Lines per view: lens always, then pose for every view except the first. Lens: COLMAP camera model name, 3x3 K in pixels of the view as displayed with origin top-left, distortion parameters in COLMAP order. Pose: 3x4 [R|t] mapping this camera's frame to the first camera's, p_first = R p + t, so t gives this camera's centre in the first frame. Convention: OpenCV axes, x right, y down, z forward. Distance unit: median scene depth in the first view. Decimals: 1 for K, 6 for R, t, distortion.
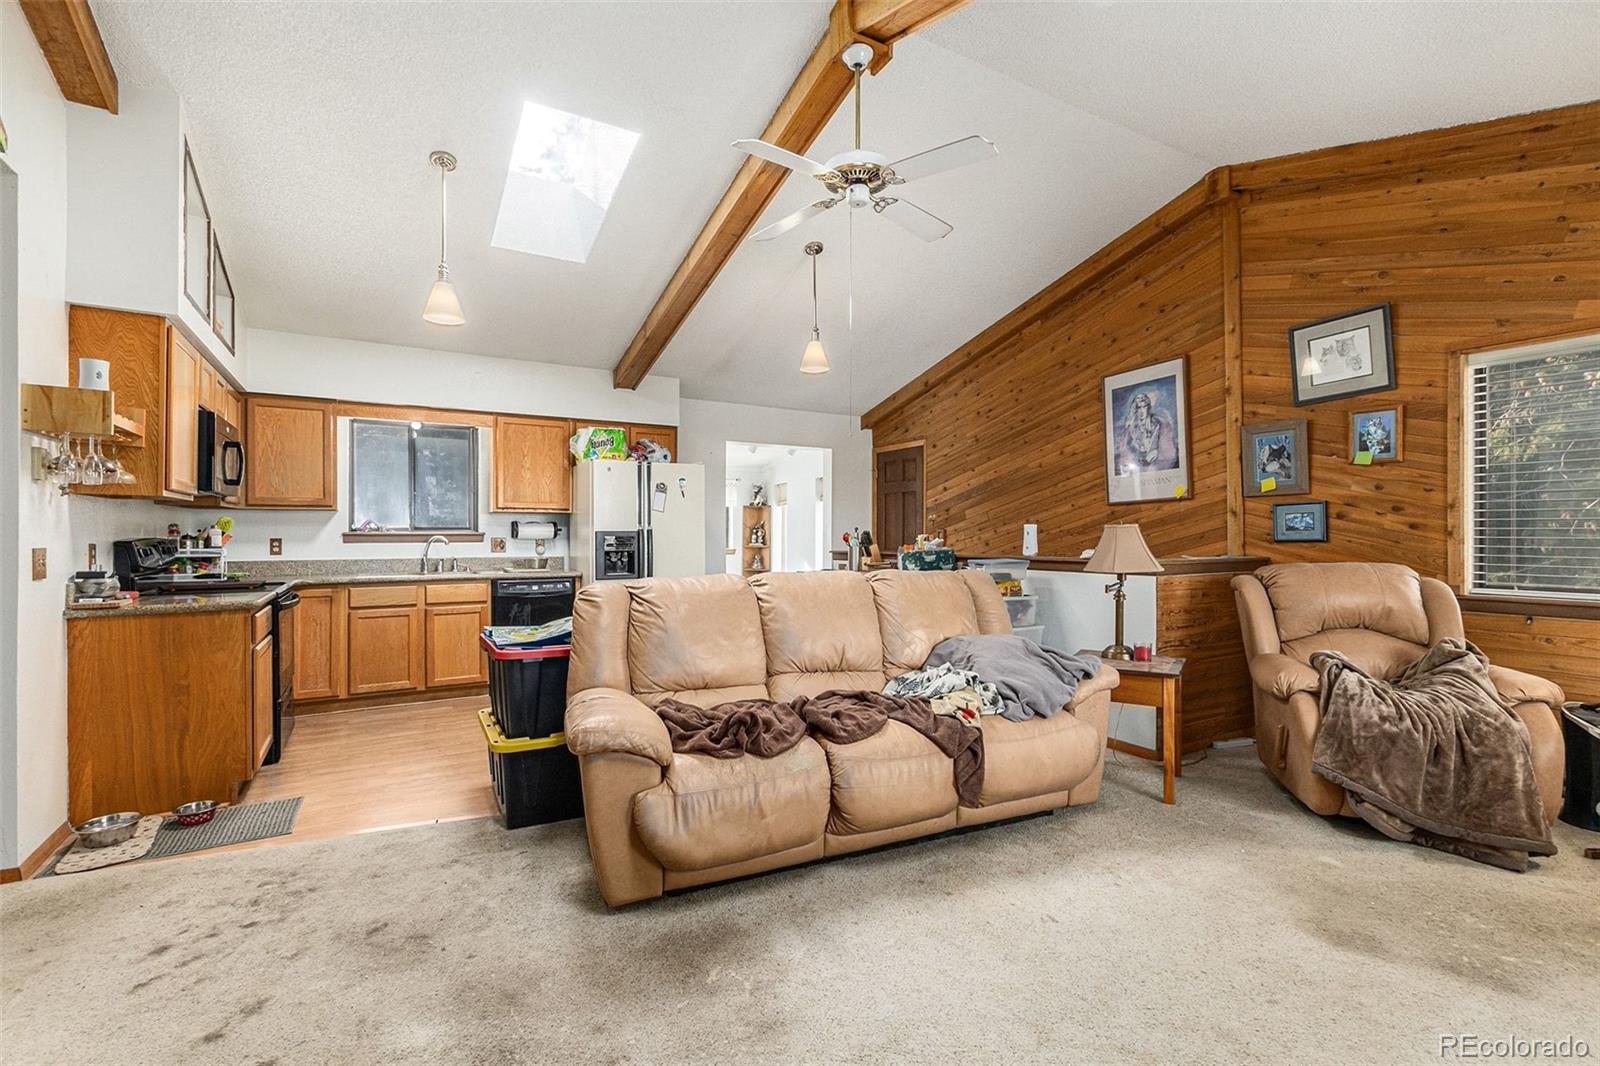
lens RADIAL K [[720.5, 0, 803.5], [0, 720.5, 527.5], [0, 0, 1]] dist [0.001076, -0.000042]
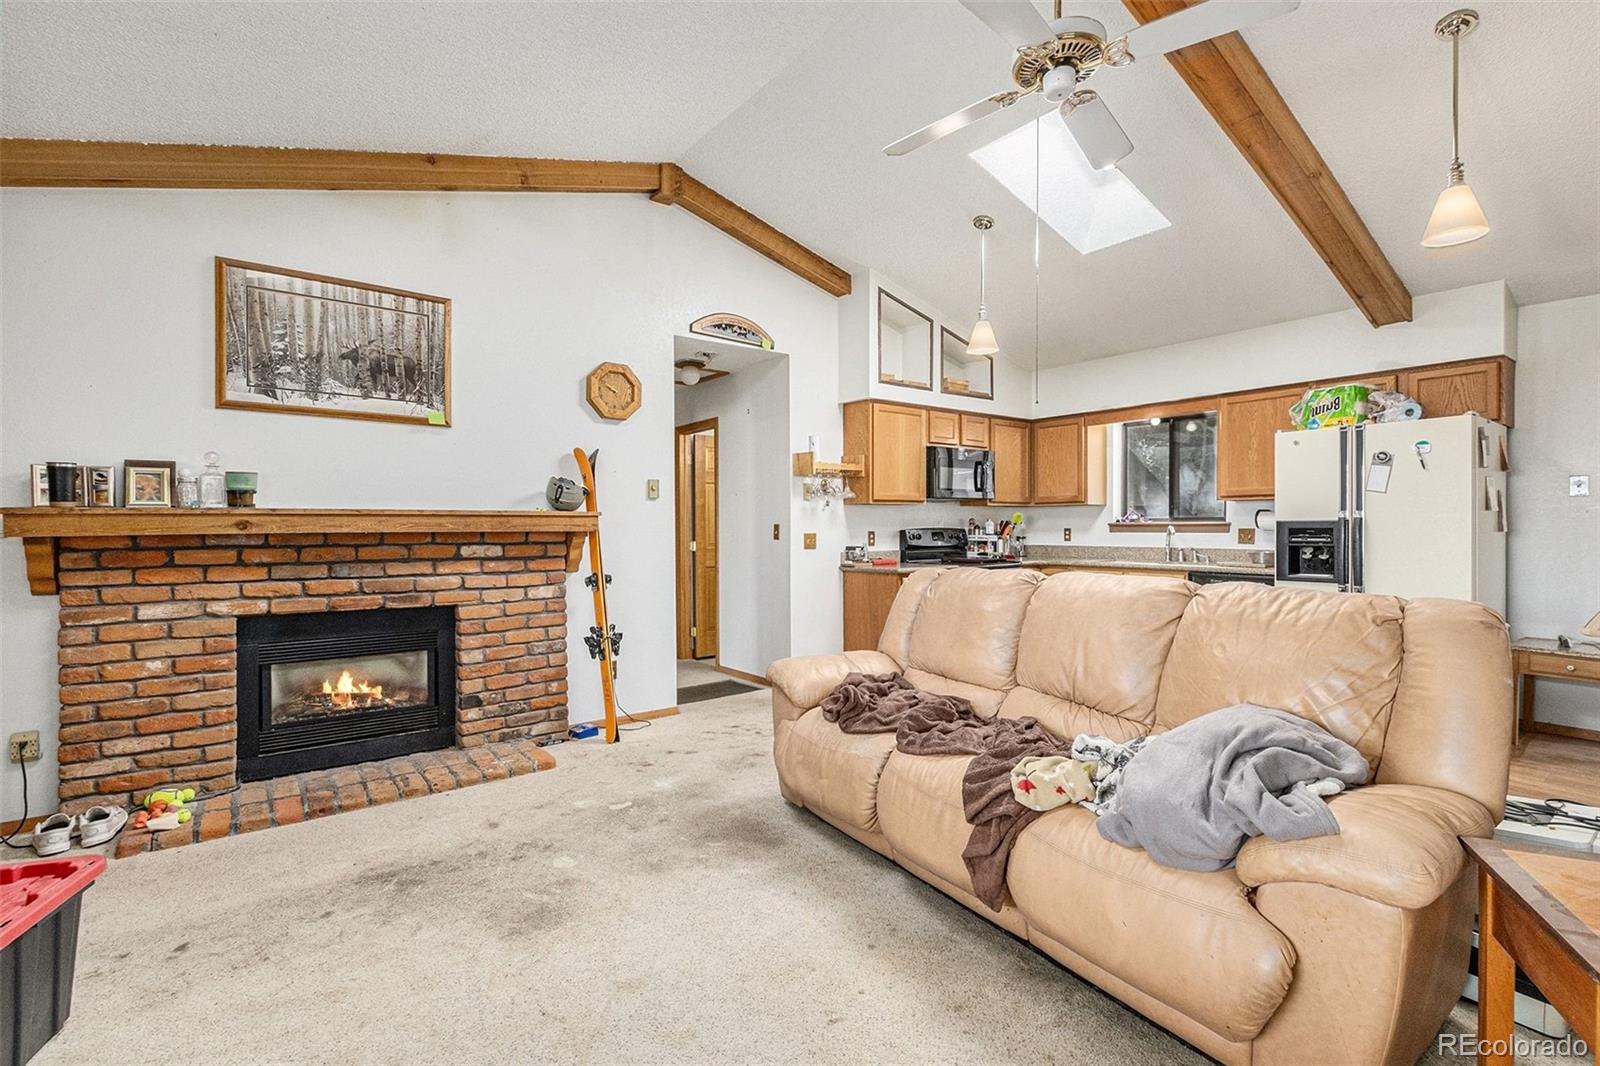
lens RADIAL K [[720.5, 0, 801.5], [0, 720.5, 527.2], [0, 0, 1]] dist [0.001076, -0.000042]
pose [[0.111650, 0.003180, -0.993743, 0.610895], [0.019220, 0.999801, 0.005359, -0.003284], [0.993562, -0.019698, 0.111566, 0.481559]]
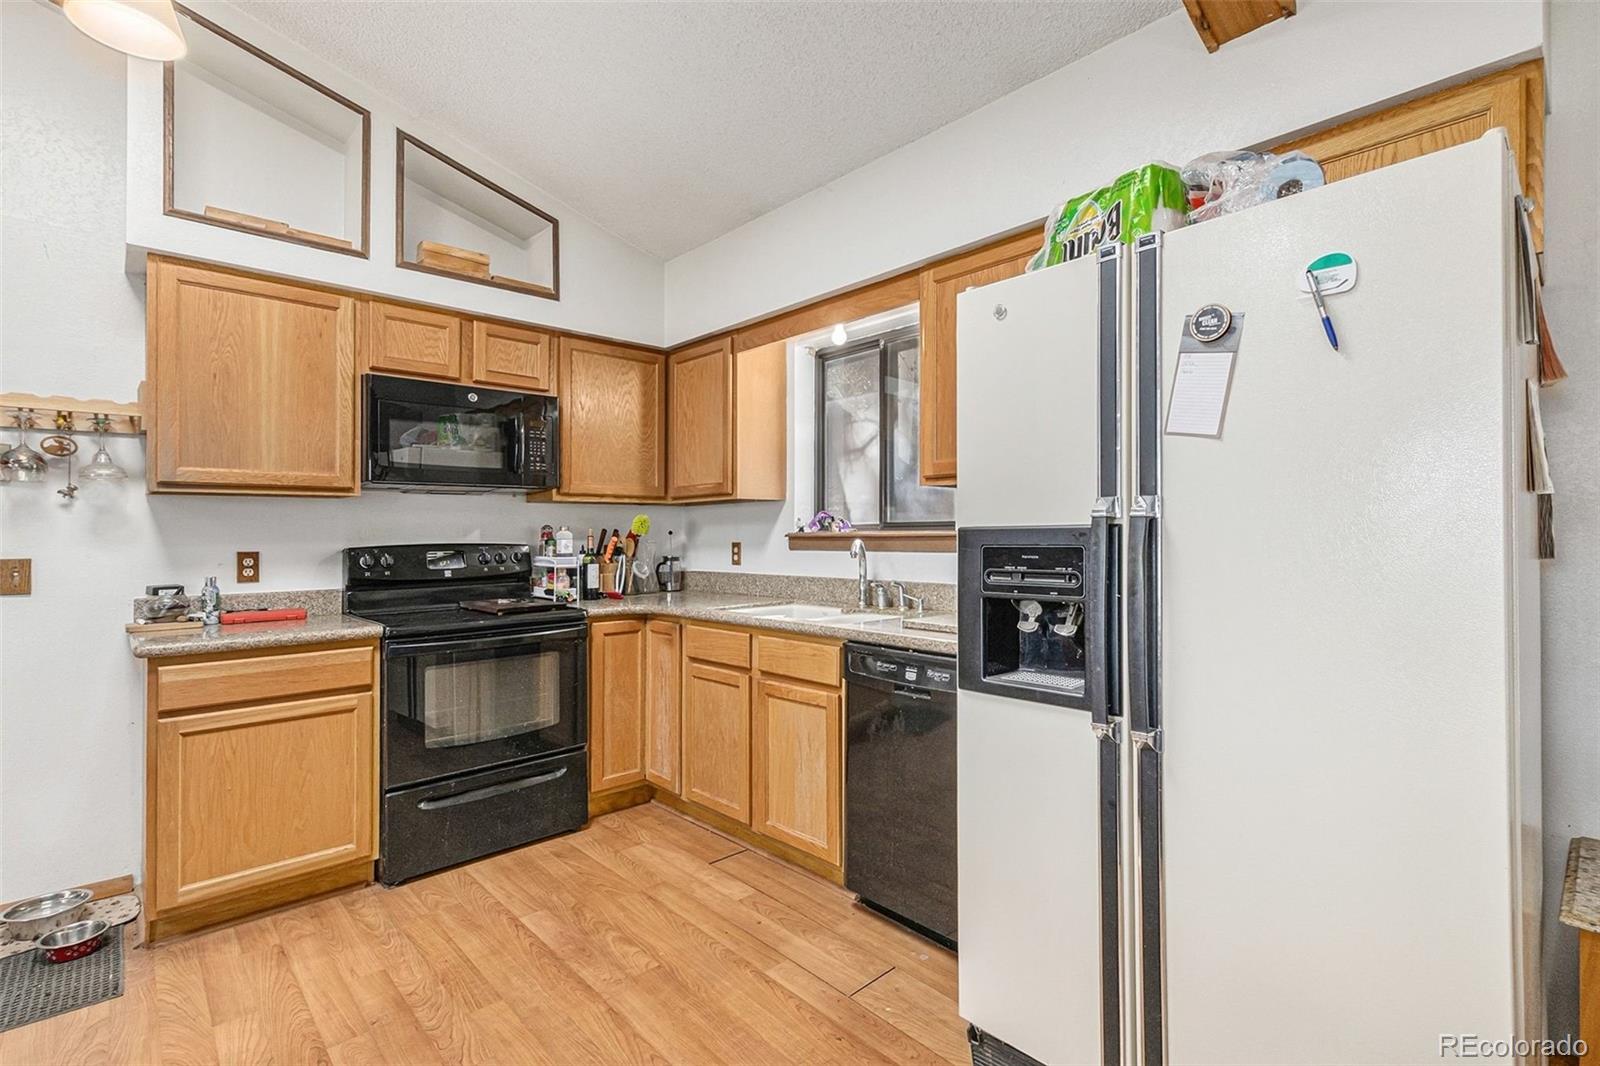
lens RADIAL K [[720.5, 0, 797.4], [0, 720.5, 533.7], [0, 0, 1]] dist [0.001076, -0.000042]
pose [[0.206605, -0.001201, -0.978424, -0.005683], [0.022019, 0.999752, 0.003423, 0.006575], [0.978177, -0.022251, 0.206580, 1.134261]]
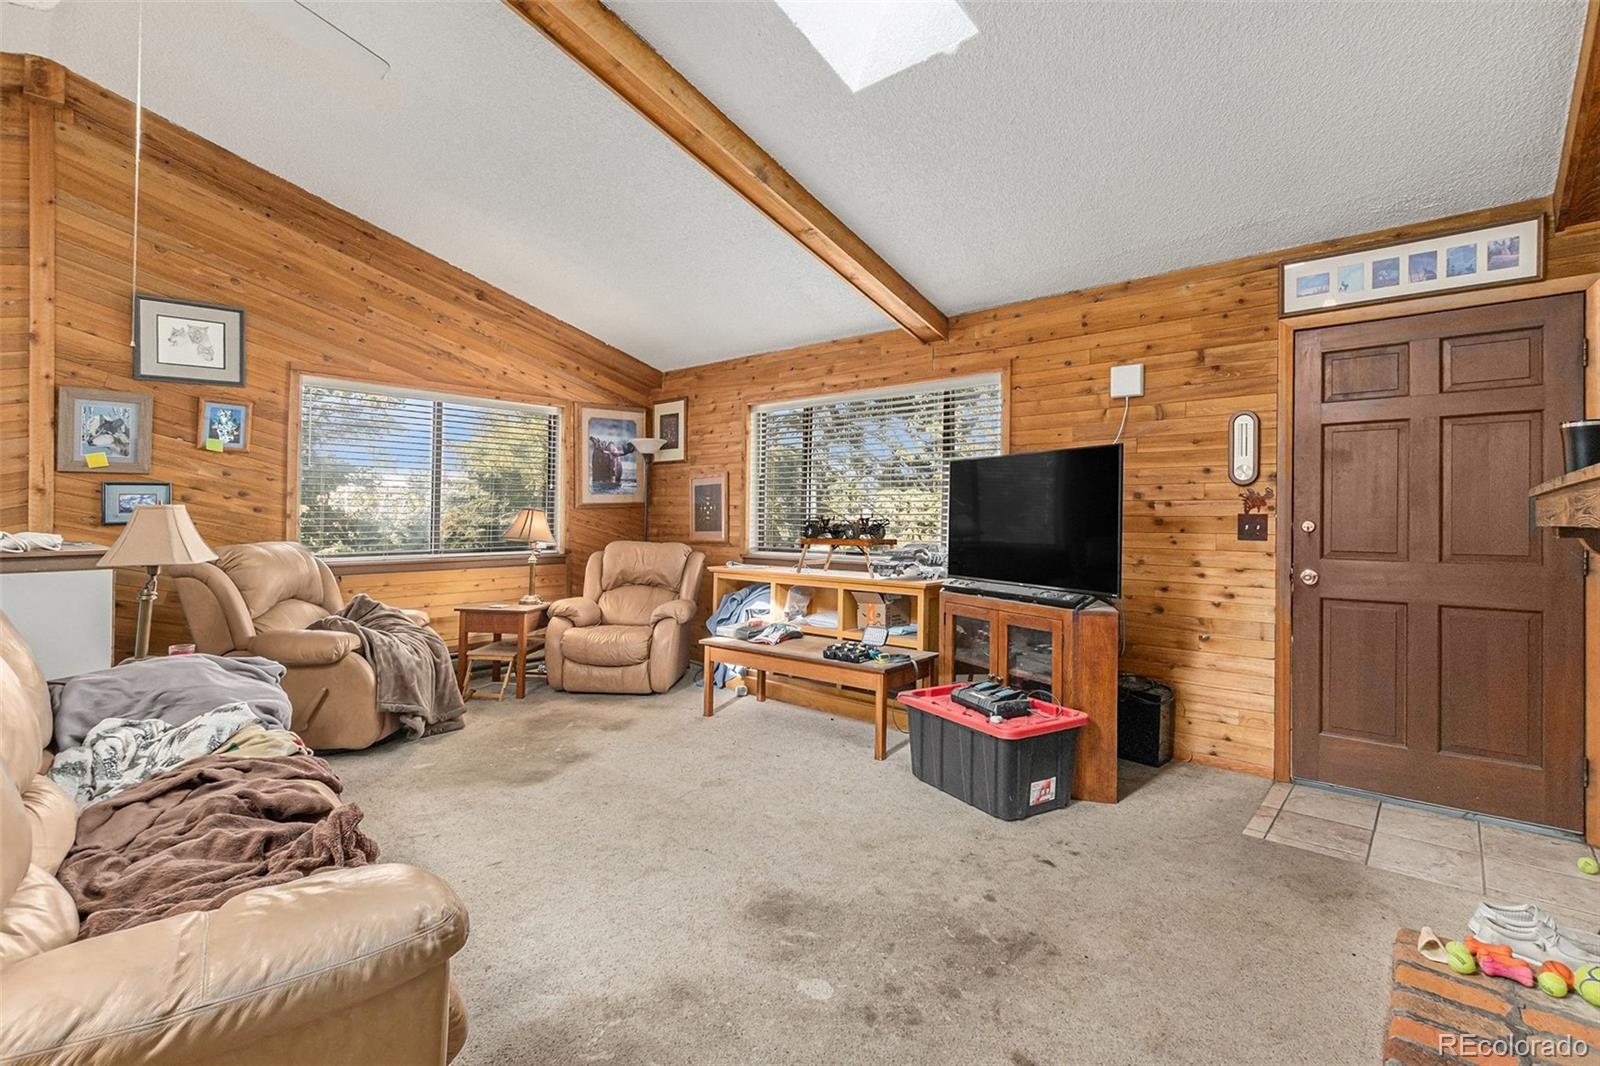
lens RADIAL K [[720.5, 0, 762.2], [0, 720.5, 515.7], [0, 0, 1]] dist [0.001076, -0.000042]
pose [[-0.263962, 0.000623, 0.964533, -0.456747], [-0.011795, 0.999923, -0.003874, 0.002740], [-0.964461, -0.012400, -0.263935, 0.491508]]
